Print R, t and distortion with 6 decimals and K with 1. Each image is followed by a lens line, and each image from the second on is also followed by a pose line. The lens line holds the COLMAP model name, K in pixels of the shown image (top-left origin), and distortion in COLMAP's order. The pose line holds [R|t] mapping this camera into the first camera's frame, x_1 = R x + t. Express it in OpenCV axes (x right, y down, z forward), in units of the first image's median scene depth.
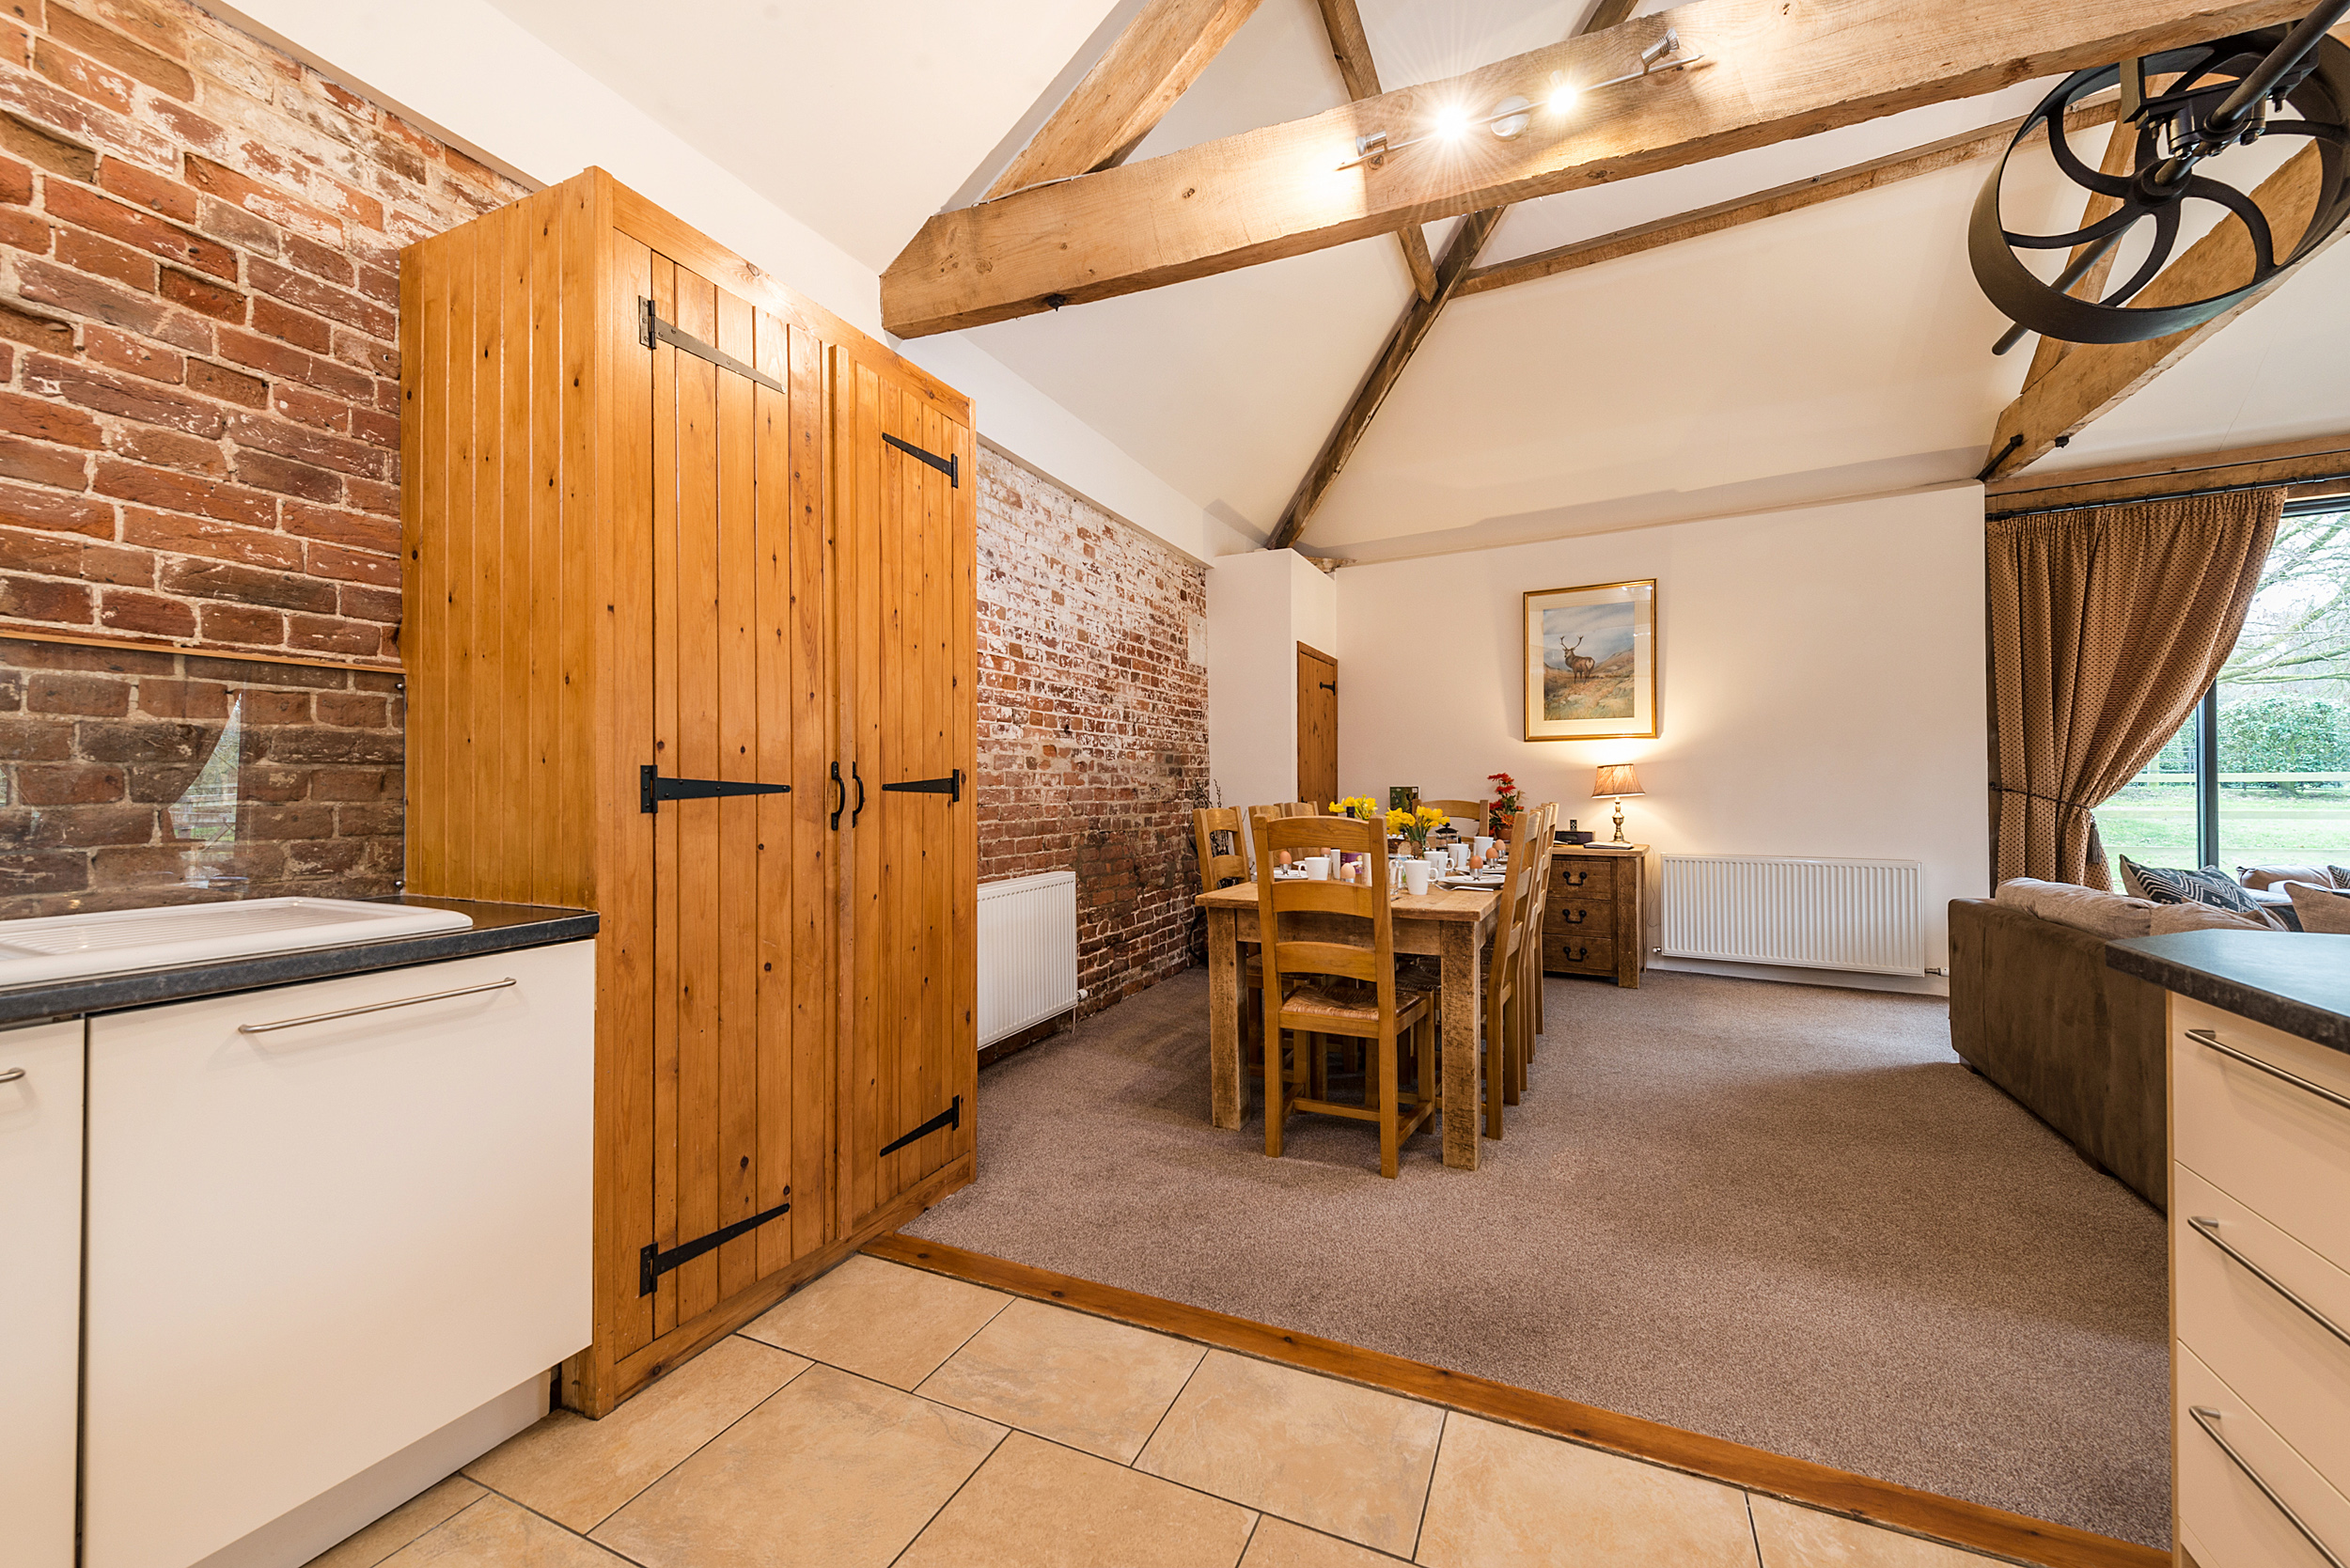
lens RADIAL K [[920.6, 0, 1171.5], [0, 920.6, 785.0], [0, 0, 1]] dist [0.016559, -0.004991]
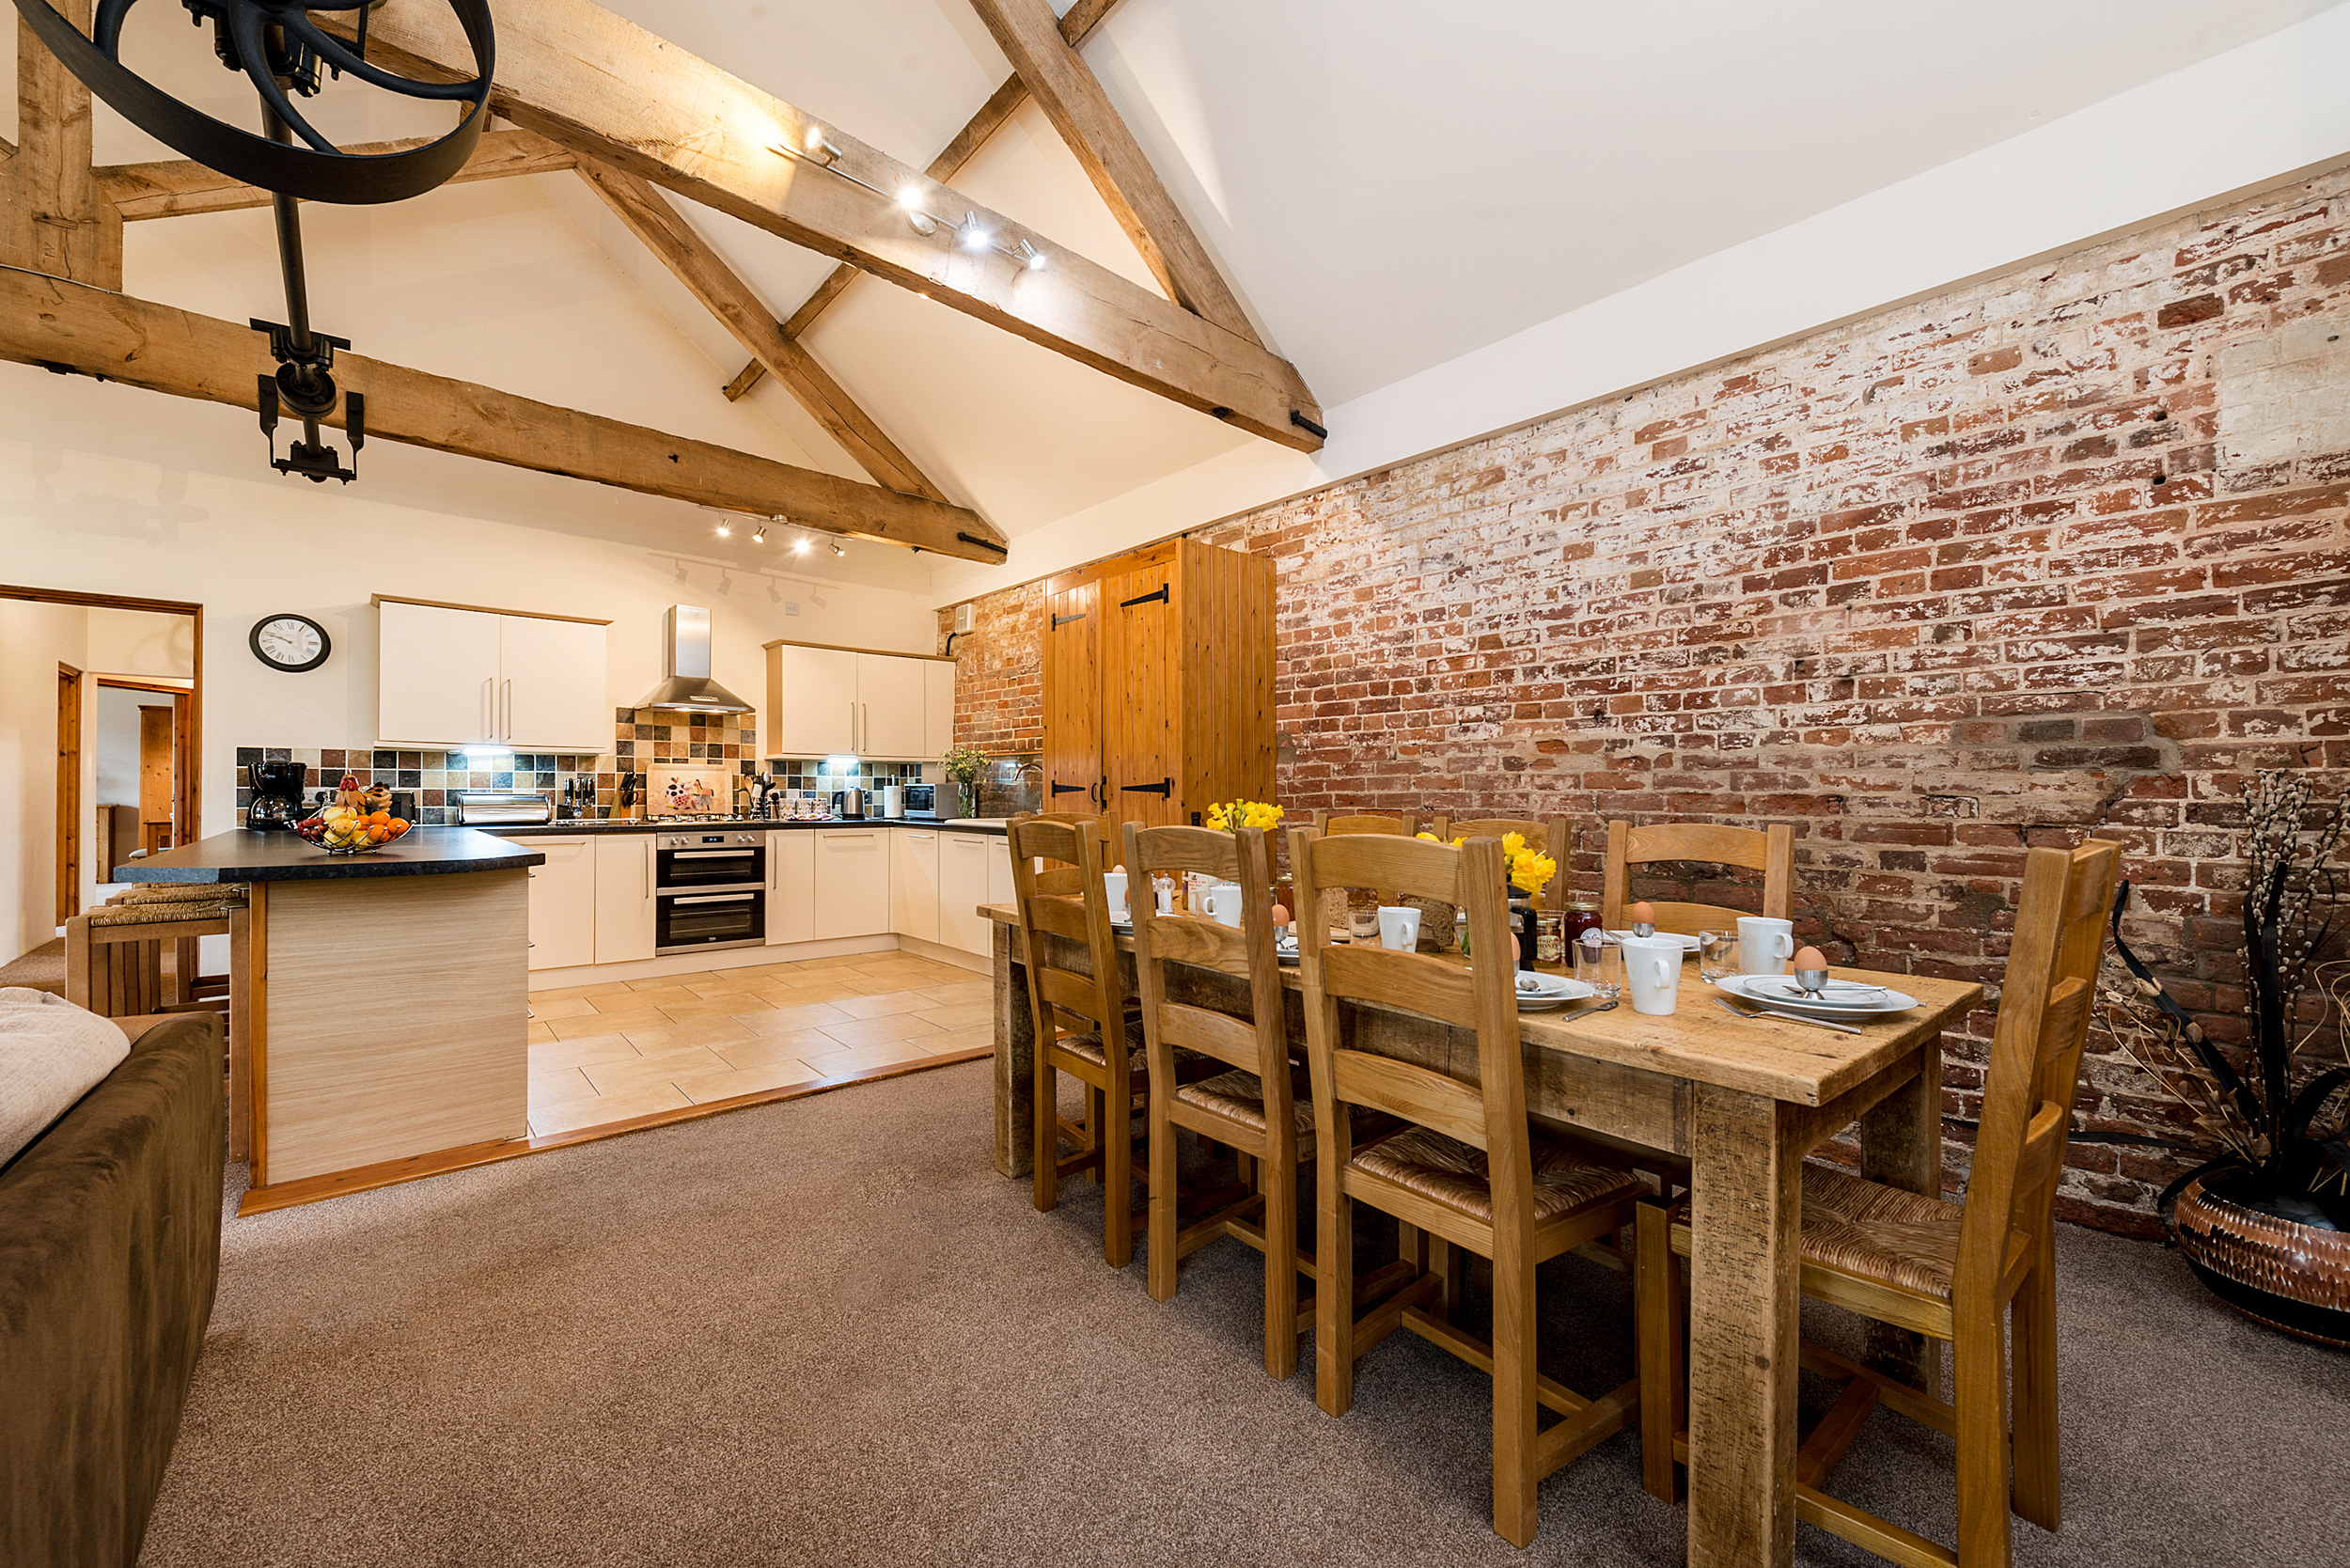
lens RADIAL K [[920.6, 0, 1170.3], [0, 920.6, 790.1], [0, 0, 1]] dist [0.016559, -0.004991]
pose [[-0.415599, 0.000388, -0.909548, 1.043773], [-0.002199, 0.999997, 0.001432, 0.001366], [0.909545, 0.002595, -0.415597, 1.424527]]
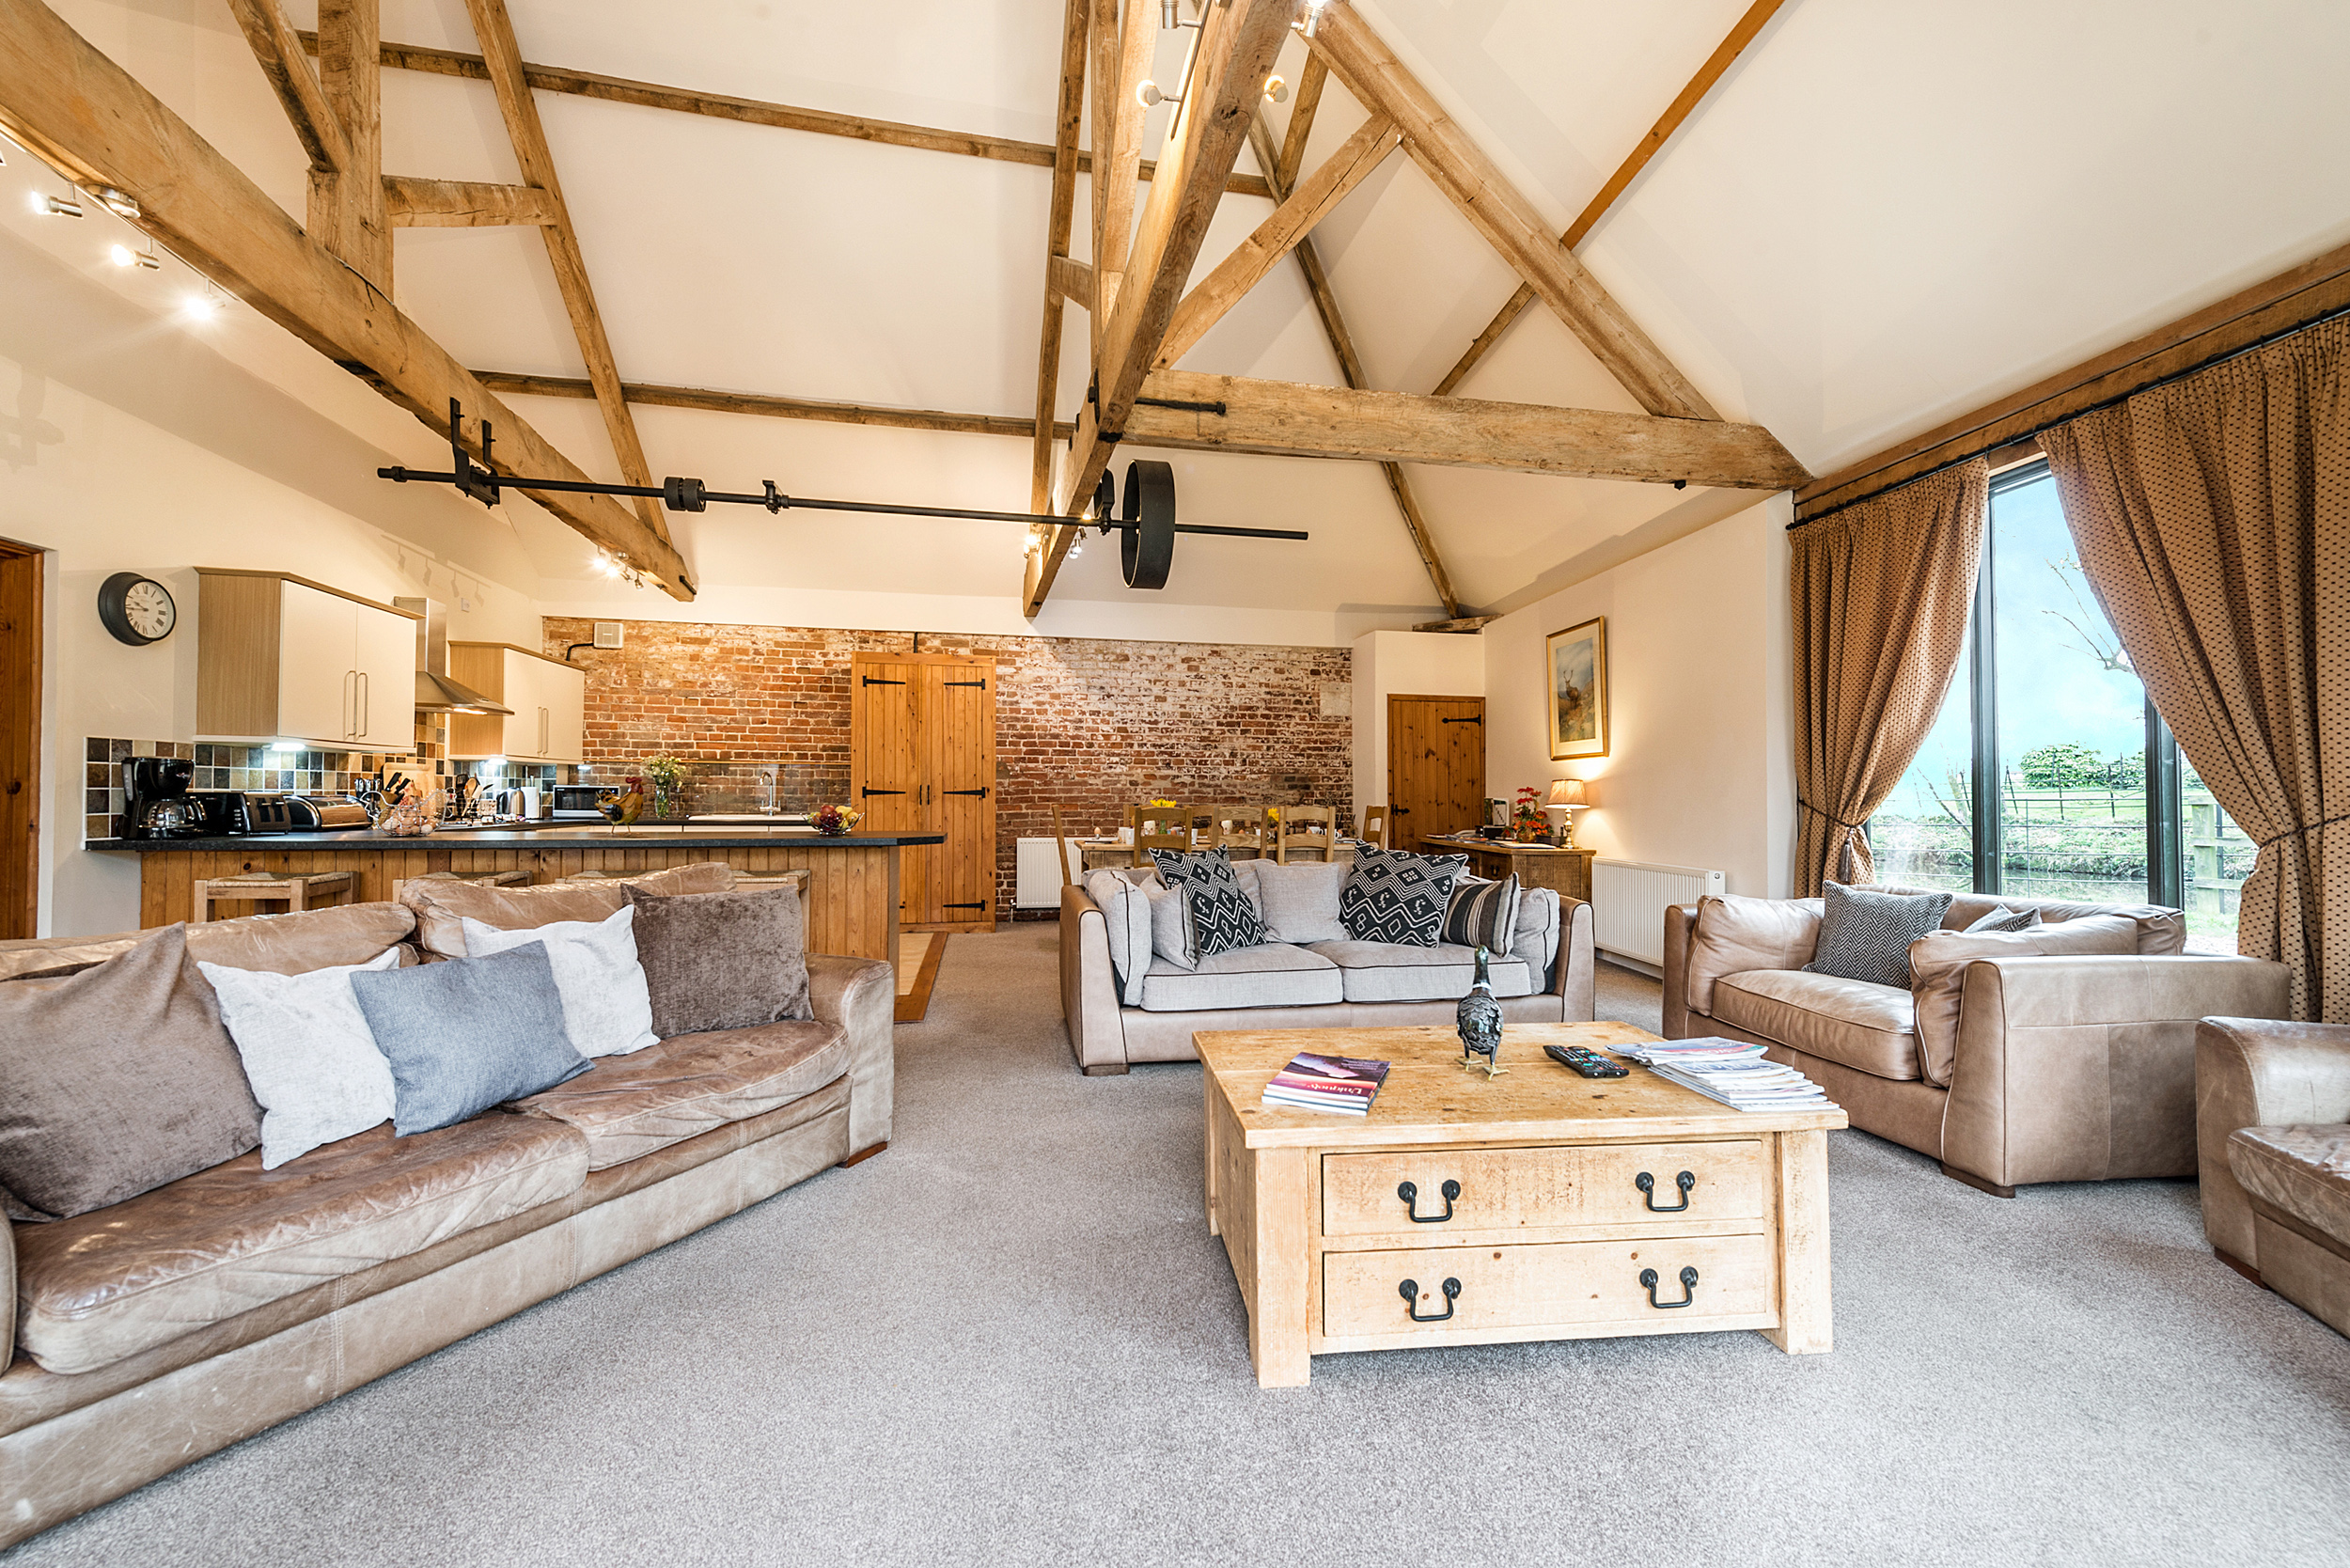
lens RADIAL K [[920.6, 0, 1176.7], [0, 920.6, 802.6], [0, 0, 1]] dist [0.016559, -0.004991]
pose [[0.585135, 0.012967, -0.810832, 2.100147], [-0.008597, 0.999915, 0.009787, -0.001975], [0.810890, 0.001244, 0.585197, -0.169593]]
